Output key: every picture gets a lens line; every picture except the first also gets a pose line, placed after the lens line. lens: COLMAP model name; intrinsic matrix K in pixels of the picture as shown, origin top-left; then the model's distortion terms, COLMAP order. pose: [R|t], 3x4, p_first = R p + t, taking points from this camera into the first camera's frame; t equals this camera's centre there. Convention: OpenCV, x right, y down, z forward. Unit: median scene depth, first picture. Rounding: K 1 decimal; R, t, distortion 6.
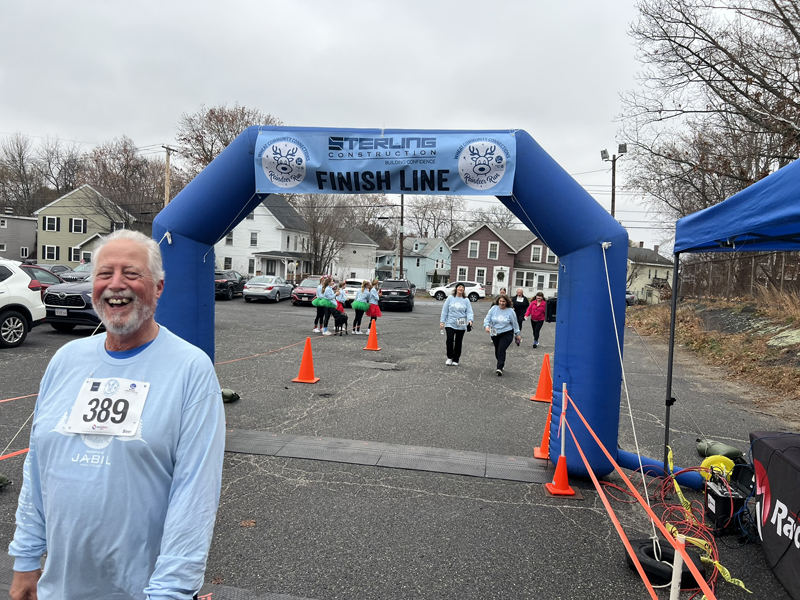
lens RADIAL K [[586.1, 0, 402.6], [0, 586.1, 307.2], [0, 0, 1]] dist [0.080295, -0.099363]
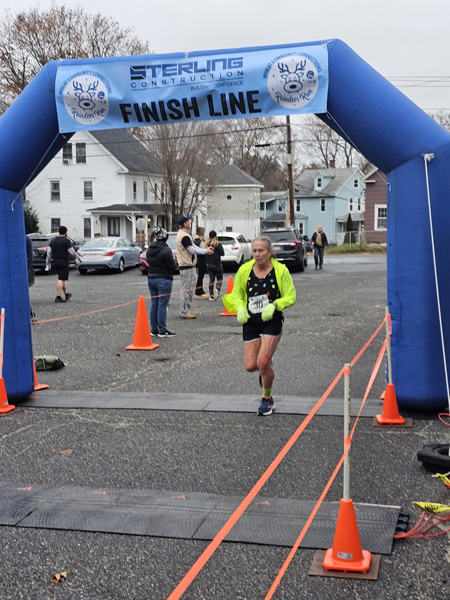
lens RADIAL K [[867.9, 0, 222.4], [0, 867.9, 281.8], [0, 0, 1]] dist [0.155507, -0.495055]
pose [[0.992098, -0.065947, -0.106732, 0.060973], [0.066350, 0.997796, 0.000220, 0.026455], [0.106482, -0.007300, 0.994288, -0.155419]]
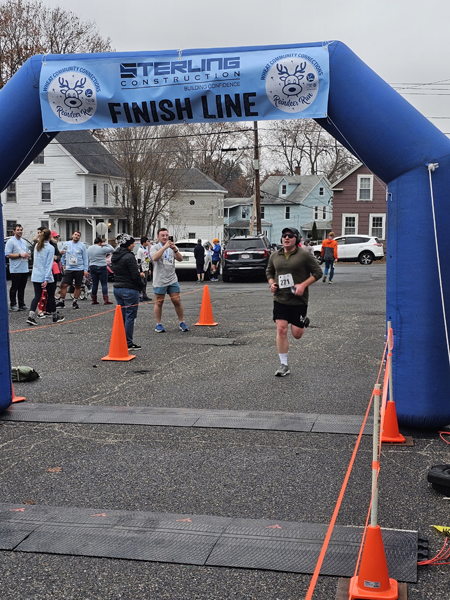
lens RADIAL K [[889.0, 0, 224.4], [0, 889.0, 309.7], [0, 0, 1]] dist [0.155435, -0.481645]
pose [[0.997082, -0.049796, -0.057868, 0.037998], [0.051358, 0.998346, 0.025832, 0.023088], [0.056486, -0.028728, 0.997990, -0.146897]]
